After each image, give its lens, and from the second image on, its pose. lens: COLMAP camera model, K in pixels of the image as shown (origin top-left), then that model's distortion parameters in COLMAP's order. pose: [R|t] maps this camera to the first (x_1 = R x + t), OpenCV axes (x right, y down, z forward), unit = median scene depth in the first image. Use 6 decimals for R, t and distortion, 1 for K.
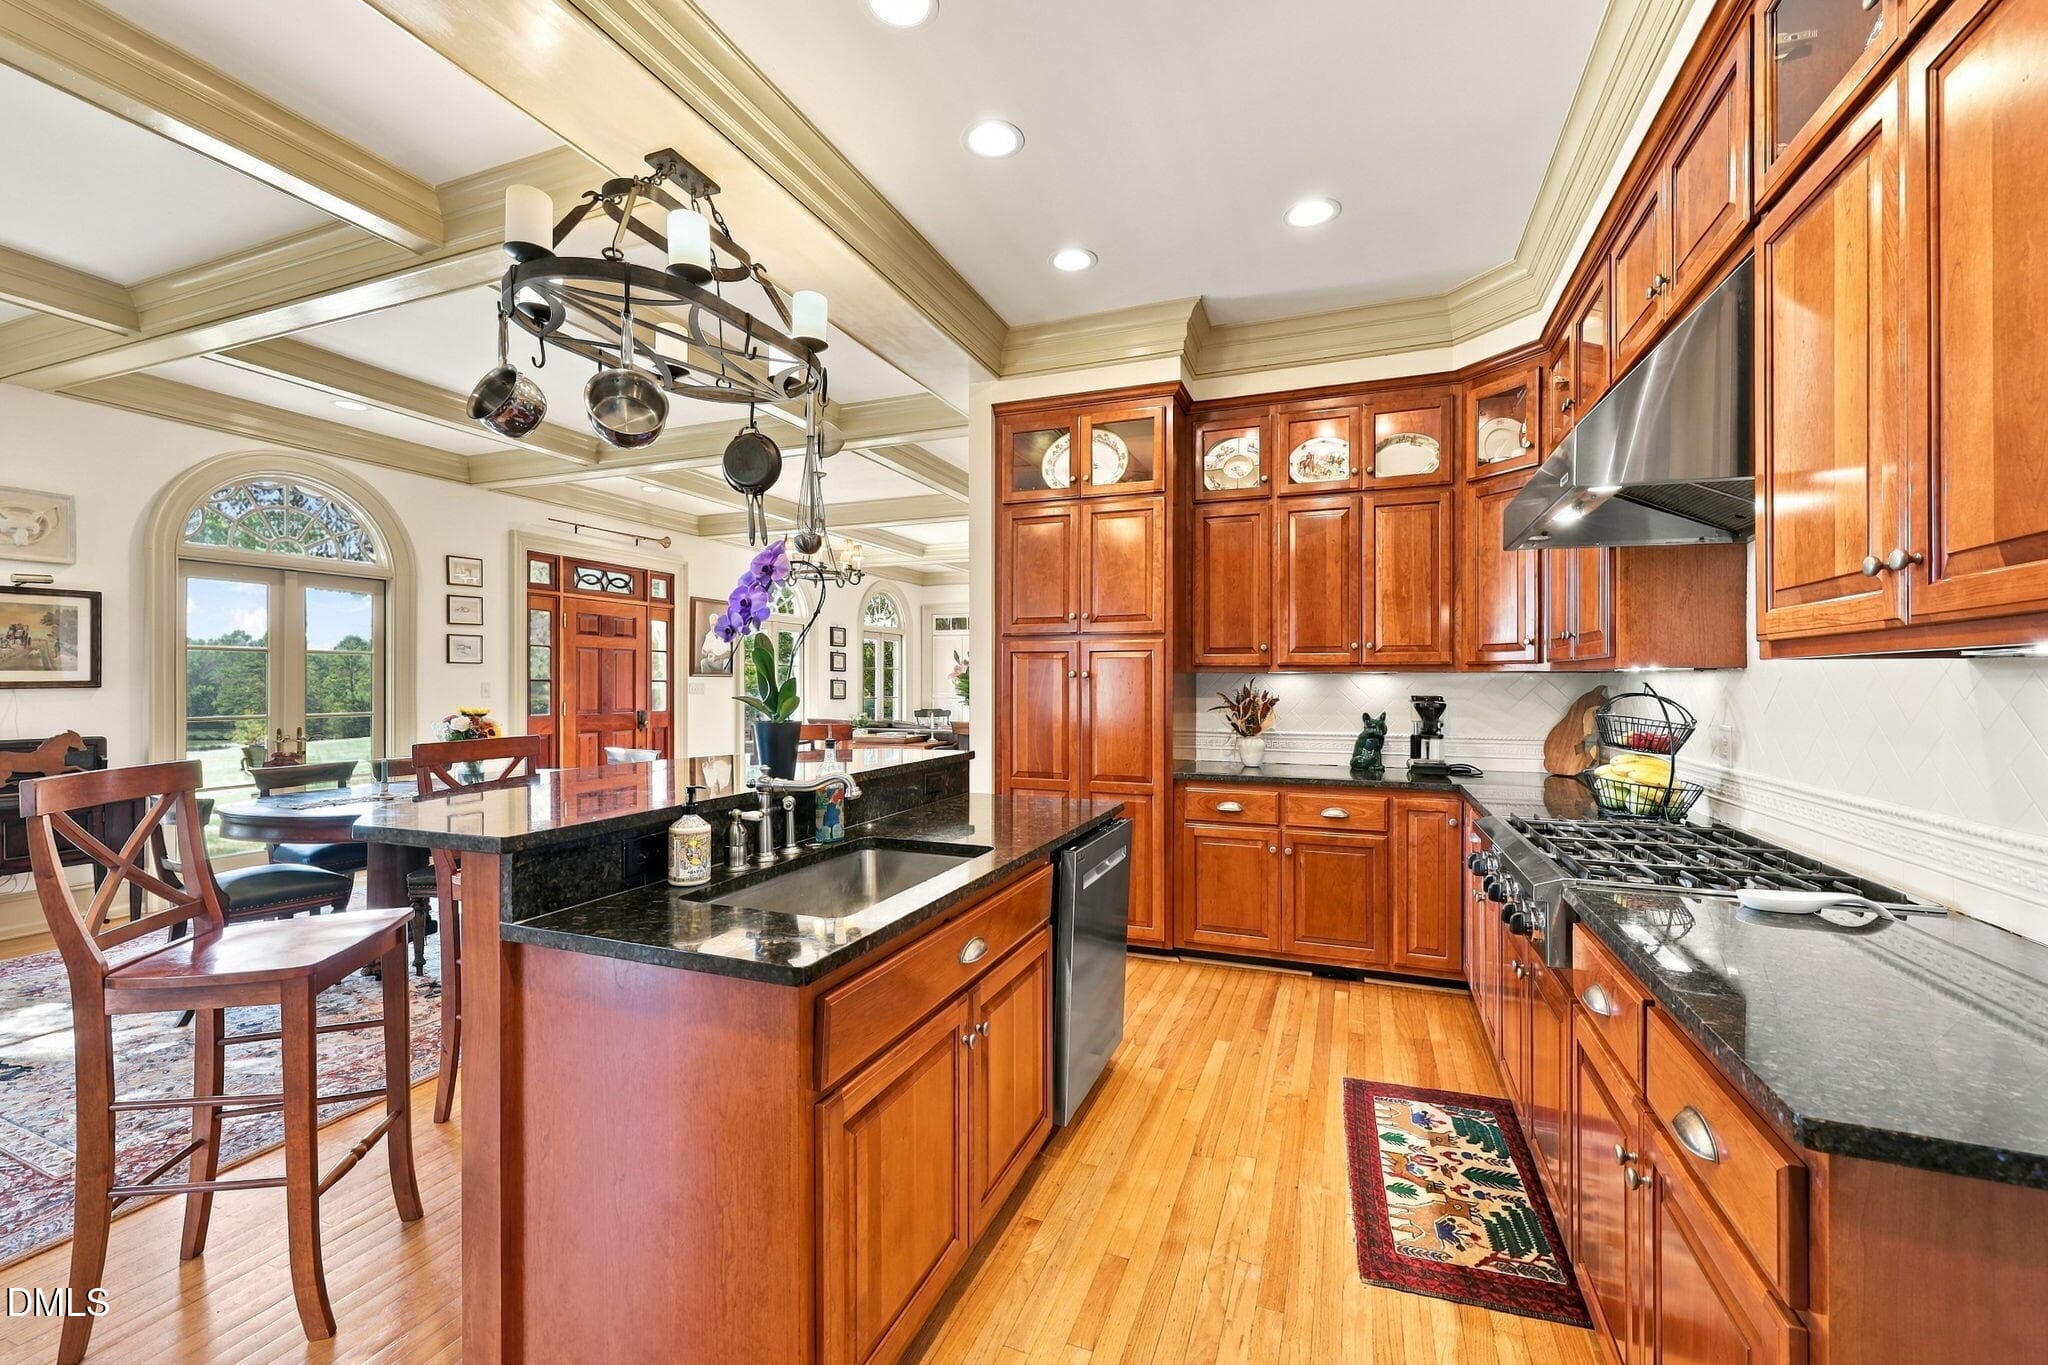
lens RADIAL K [[832.7, 0, 1032.1], [0, 832.7, 680.9], [0, 0, 1]] dist [0.000910, 0.000066]
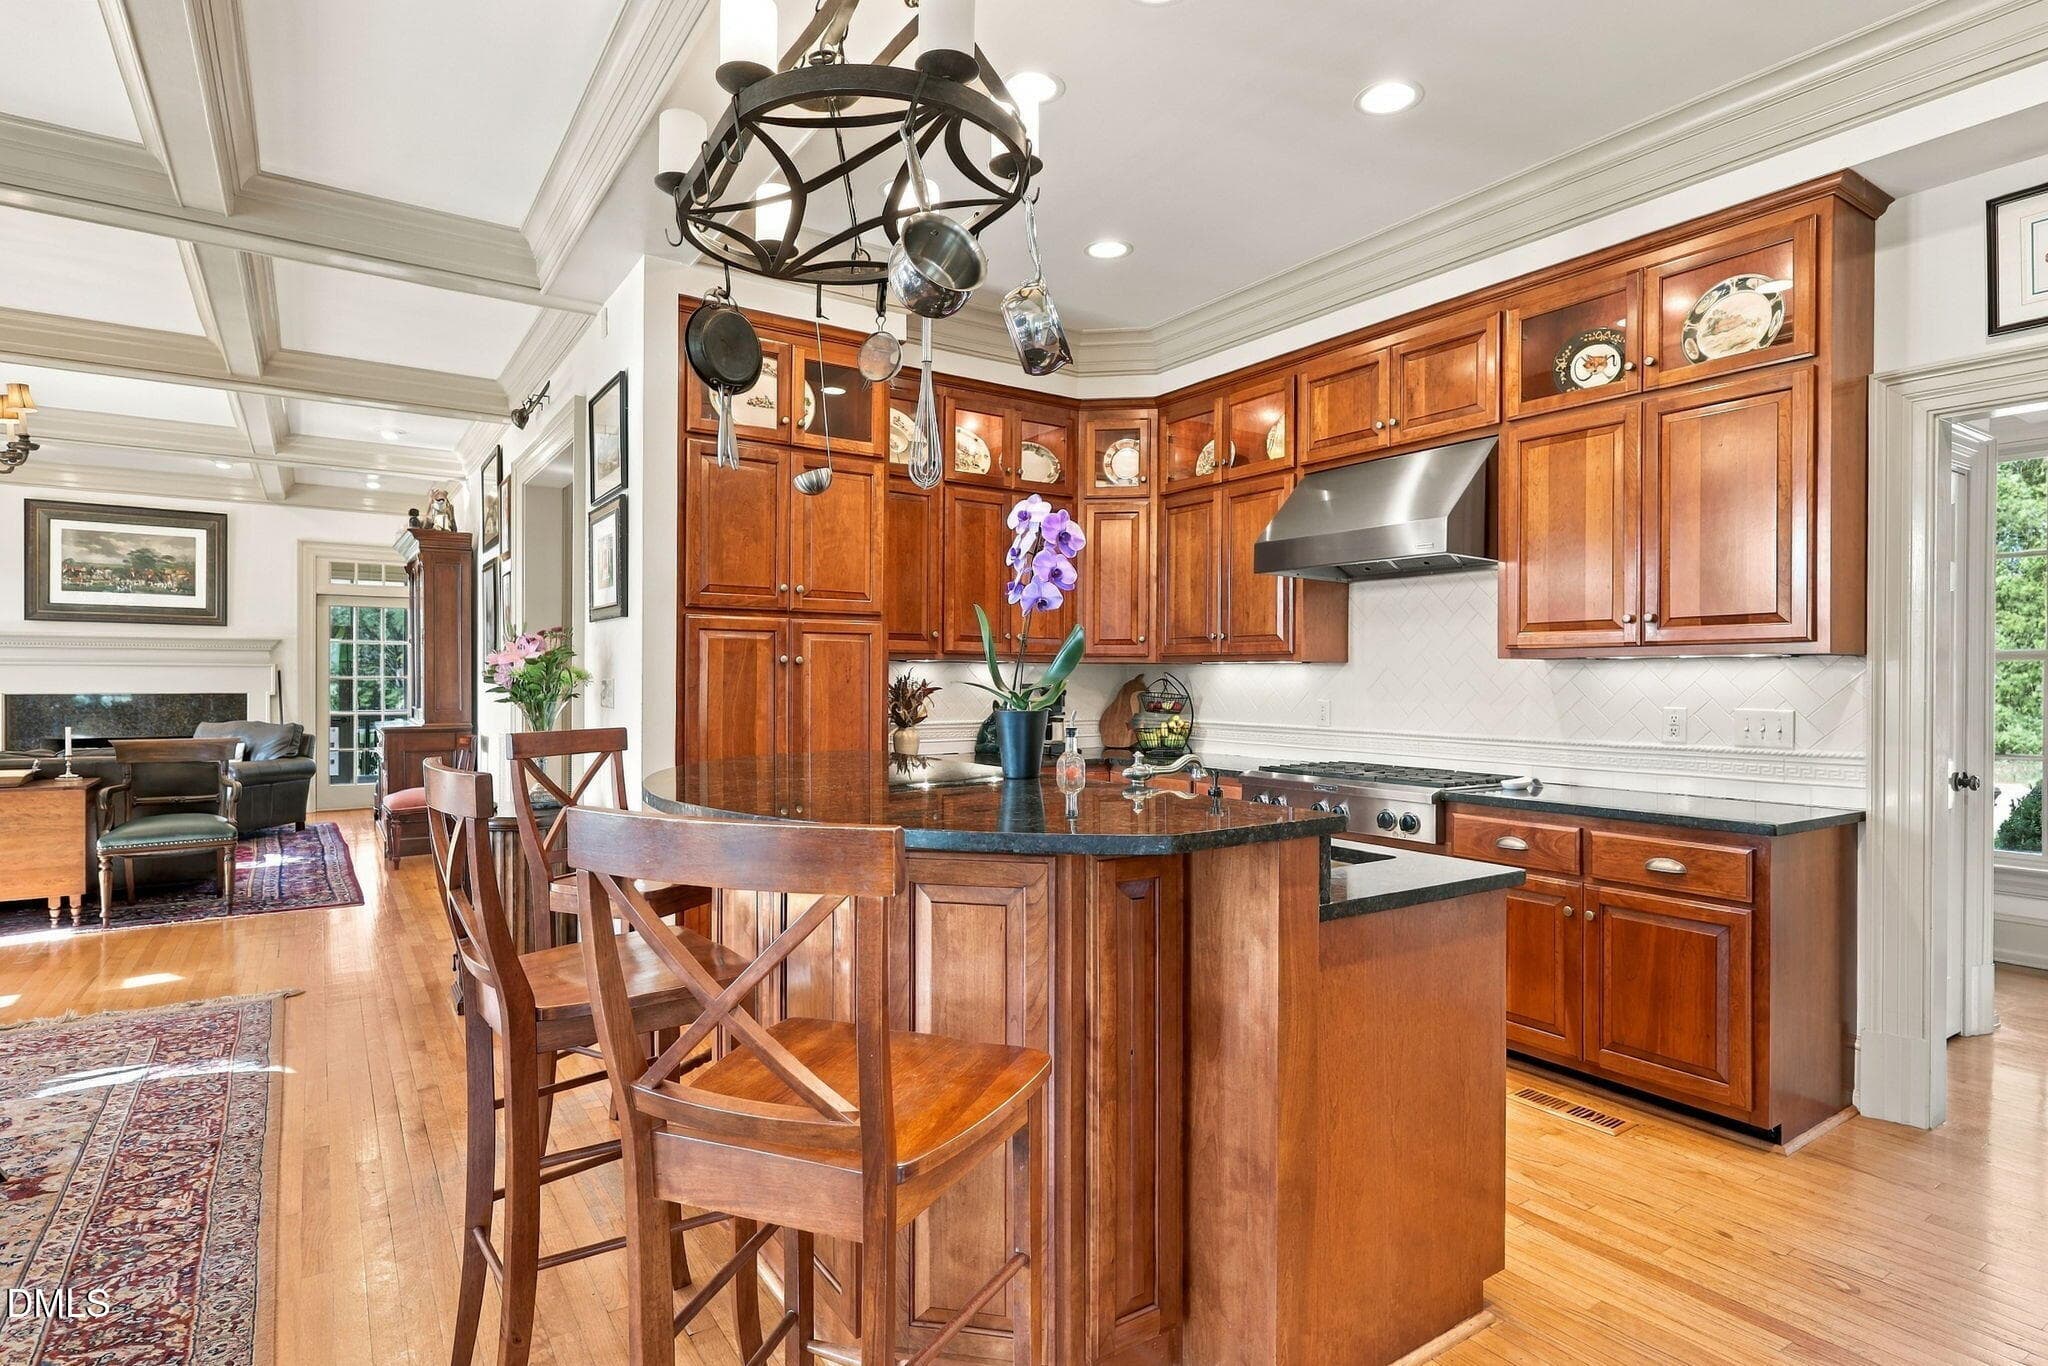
lens RADIAL K [[1062.2, 0, 1024.0], [0, 1062.2, 683.0], [0, 0, 1]] dist [0.001748, 0.000214]
pose [[0.573601, -0.003802, 0.819126, -0.696300], [-0.003183, 0.999971, 0.006870, 0.008287], [-0.819129, -0.006548, 0.573572, 0.213162]]
